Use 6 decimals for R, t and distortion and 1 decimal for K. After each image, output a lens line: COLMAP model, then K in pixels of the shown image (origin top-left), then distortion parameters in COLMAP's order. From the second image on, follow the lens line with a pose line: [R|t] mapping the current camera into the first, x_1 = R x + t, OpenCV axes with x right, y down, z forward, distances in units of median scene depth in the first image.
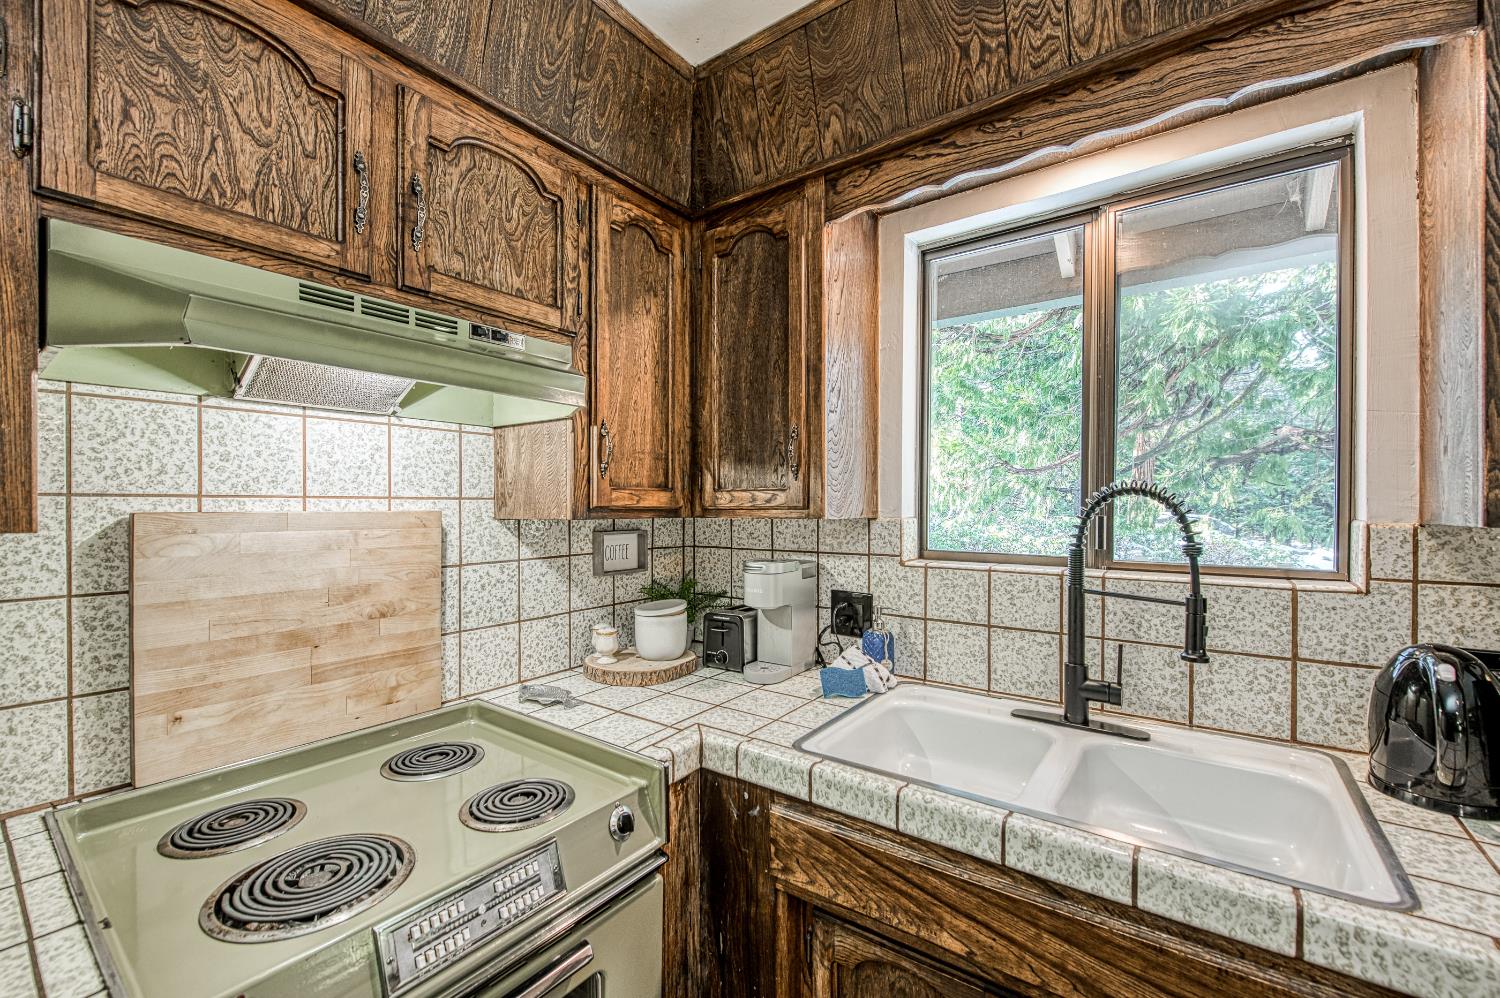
lens RADIAL K [[616.1, 0, 747.8], [0, 616.1, 510.6], [0, 0, 1]] dist [-0.010031, -0.000454]
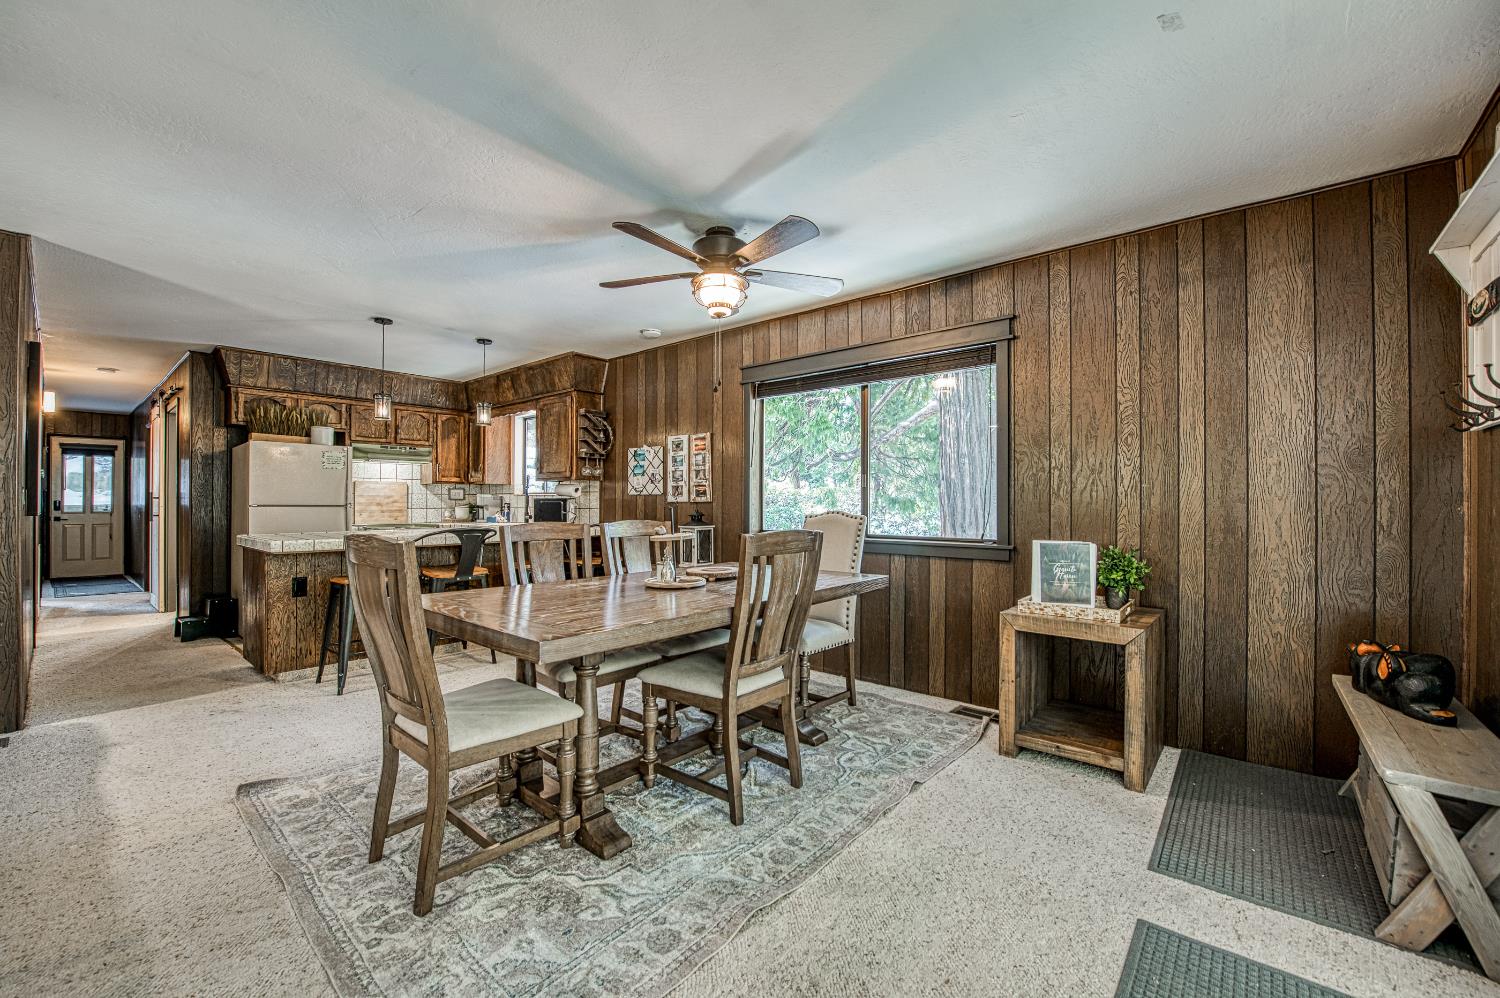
lens RADIAL K [[611.6, 0, 749.4], [0, 611.6, 503.6], [0, 0, 1]] dist [-0.037460, -0.000037]
pose [[0.997228, 0.001427, -0.074392, 2.891945], [-0.002192, 0.999946, -0.010195, 0.242868], [0.074373, 0.010330, 0.997177, -4.024807]]
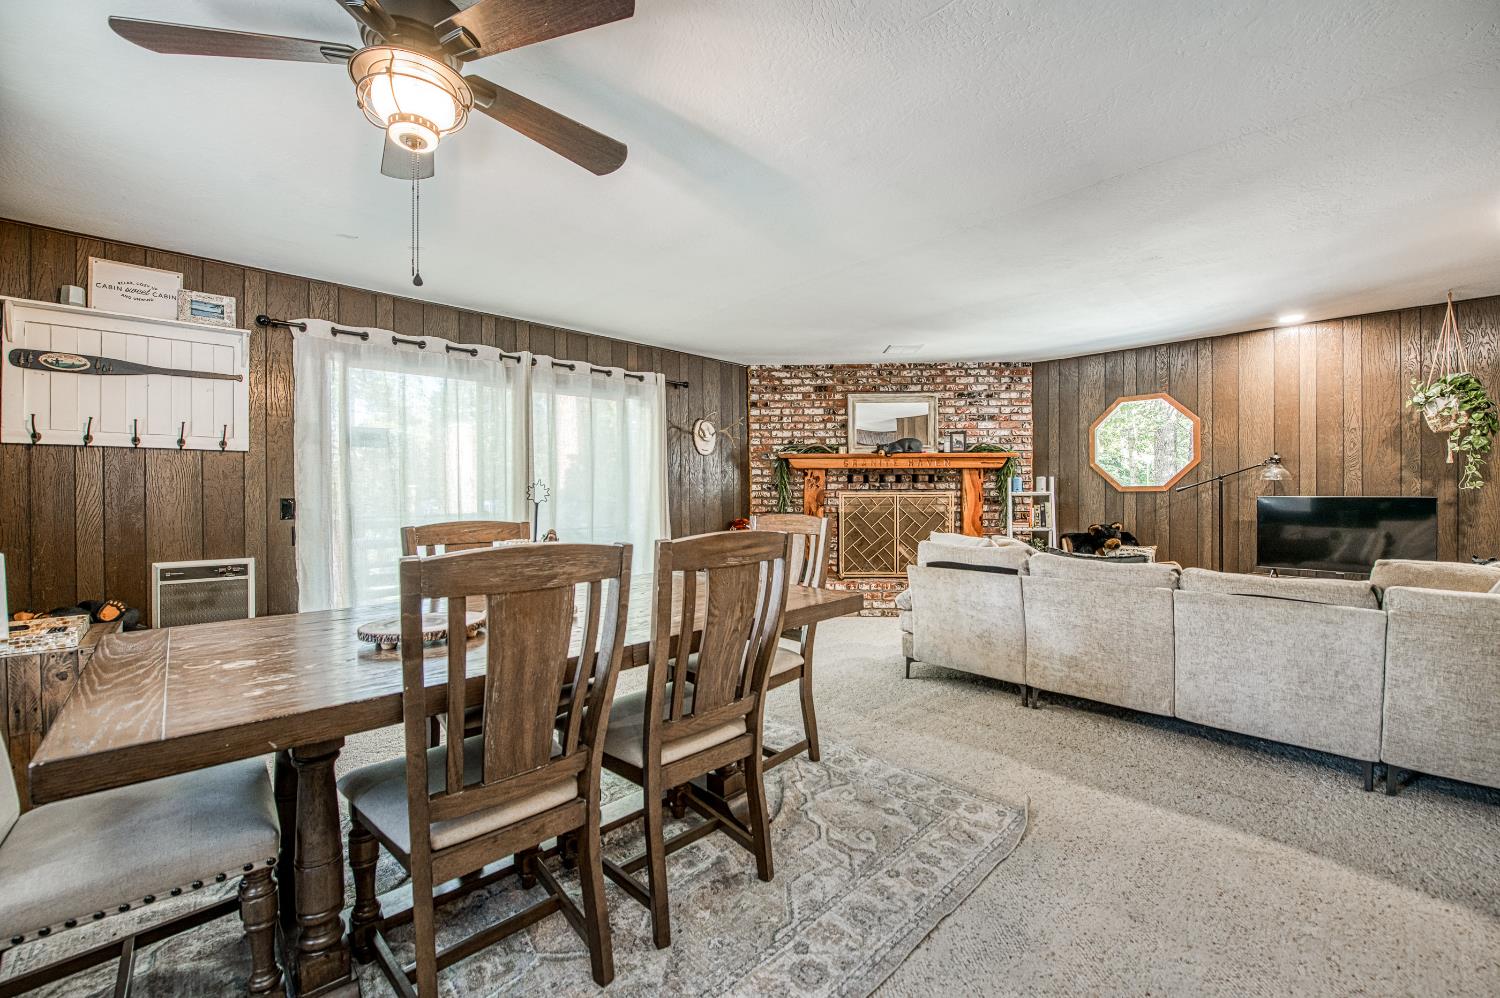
lens RADIAL K [[596.2, 0, 746.8], [0, 596.2, 500.4], [0, 0, 1]] dist [-0.019591, -0.000494]
pose [[-0.986974, -0.000670, 0.160880, 1.691243], [0.002643, 0.999789, 0.020380, 0.196166], [-0.160860, 0.020540, -0.986764, -0.470933]]
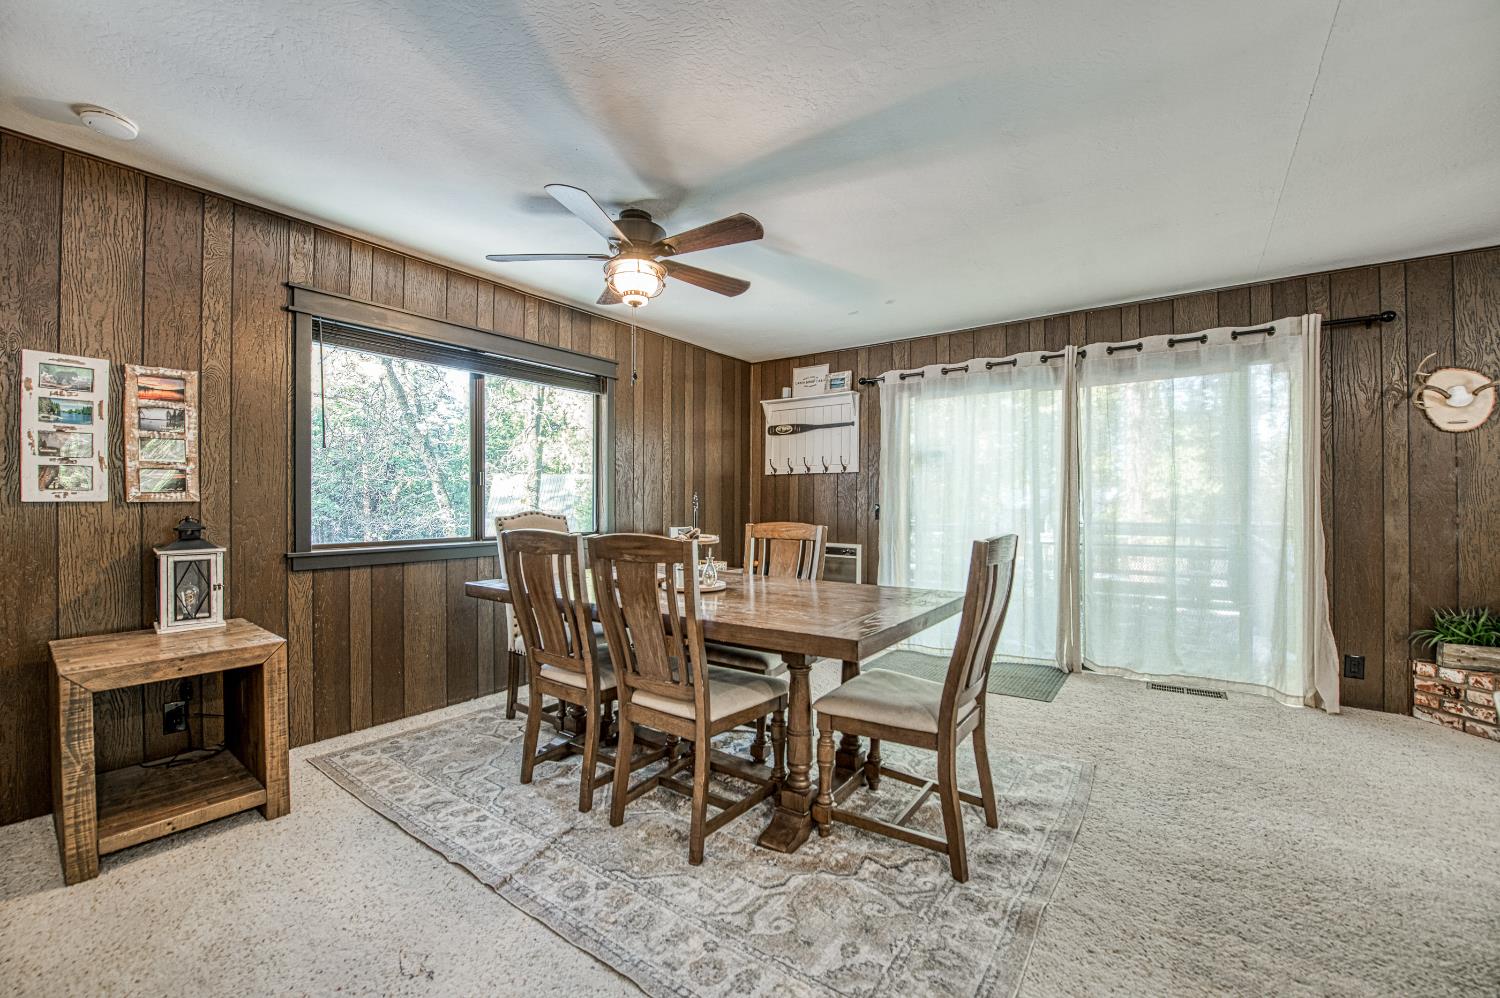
lens RADIAL K [[596.2, 0, 746.8], [0, 596.2, 500.4], [0, 0, 1]] dist [-0.019591, -0.000494]
pose [[-0.010857, -0.001654, 0.999940, 0.340466], [0.008360, 0.999964, 0.001745, 0.197846], [-0.999906, 0.008379, -0.010843, -1.993079]]
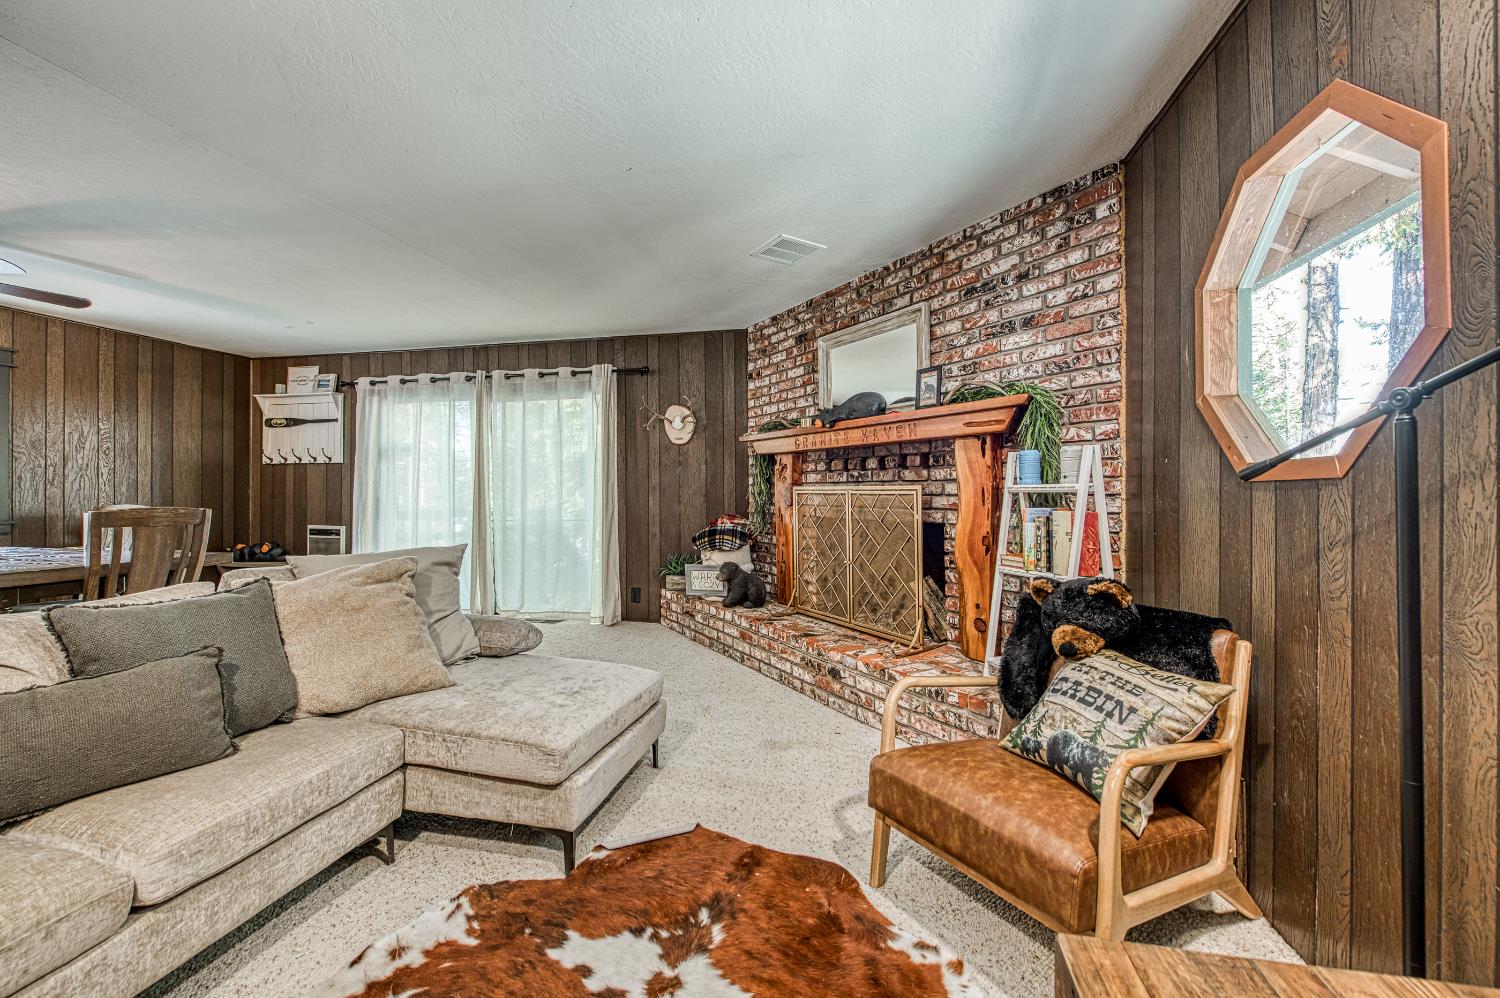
lens RADIAL K [[592.1, 0, 762.2], [0, 592.1, 489.8], [0, 0, 1]] dist [-0.000839, -0.000296]
pose [[-0.412686, -0.002014, 0.910871, -1.199733], [0.007427, 0.999957, 0.005576, 0.229115], [-0.910843, 0.009066, -0.412653, -3.896555]]
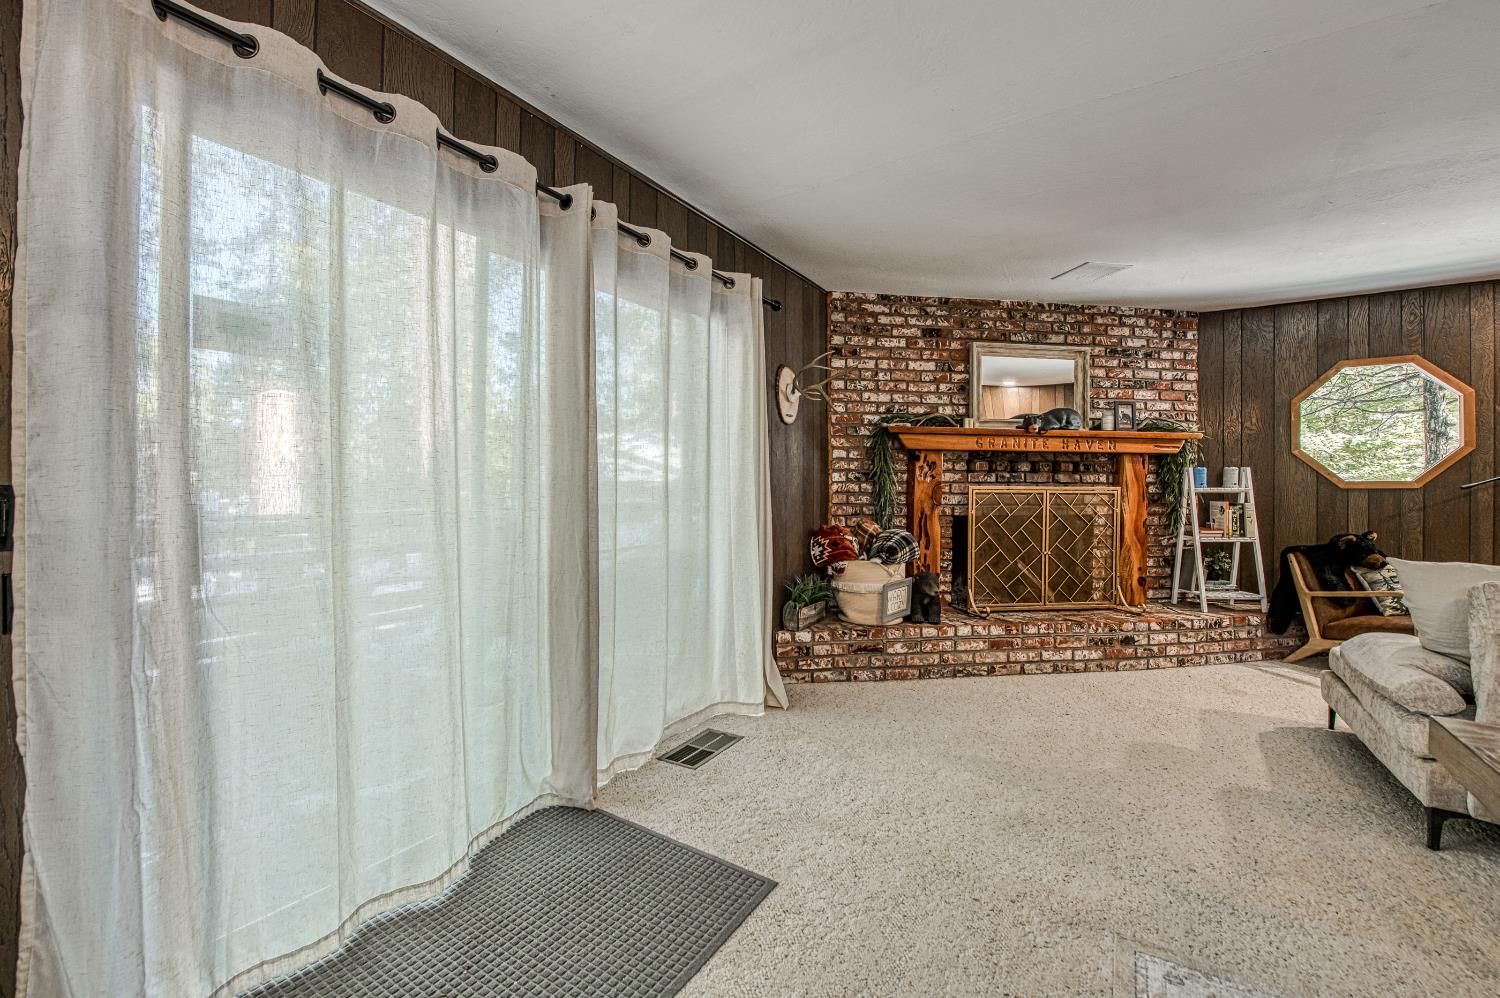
lens RADIAL K [[623.5, 0, 685.3], [0, 623.5, 489.1], [0, 0, 1]] dist [-0.021958, -0.000133]
pose [[-0.999909, -0.009850, 0.009205, 3.249044], [-0.009760, 0.999904, 0.009790, 0.230135], [-0.009300, 0.009699, -0.999910, -1.991840]]
